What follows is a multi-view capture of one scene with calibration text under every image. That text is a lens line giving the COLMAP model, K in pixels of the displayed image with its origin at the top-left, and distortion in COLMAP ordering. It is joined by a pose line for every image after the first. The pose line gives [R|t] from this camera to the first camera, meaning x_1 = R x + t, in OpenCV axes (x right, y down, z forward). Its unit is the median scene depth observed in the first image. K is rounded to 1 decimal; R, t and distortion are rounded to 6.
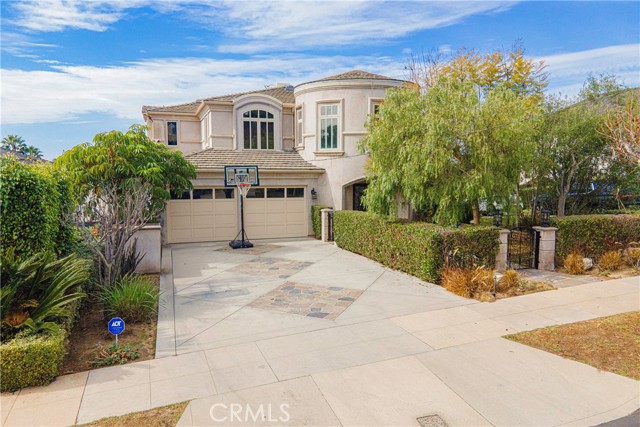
lens RADIAL K [[461.4, 0, 320.0], [0, 461.4, 213.5], [0, 0, 1]] dist [0.037675, 0.002858]
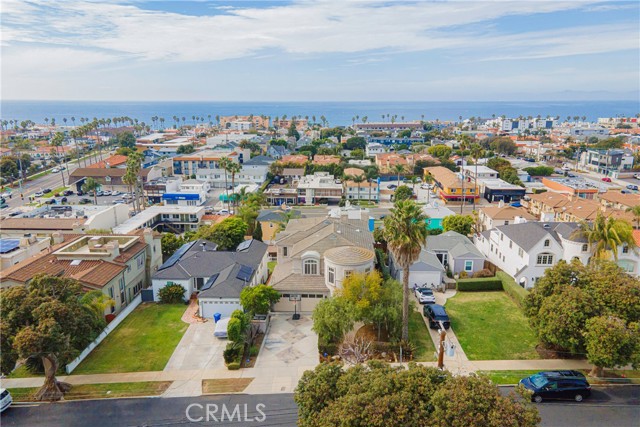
lens RADIAL K [[461.4, 0, 320.0], [0, 461.4, 213.5], [0, 0, 1]] dist [0.037675, 0.002858]
pose [[0.933025, 0.080578, -0.350672, 0.866549], [-0.032276, 0.989416, 0.141474, -0.917951], [0.358360, -0.120681, 0.925751, -1.450094]]
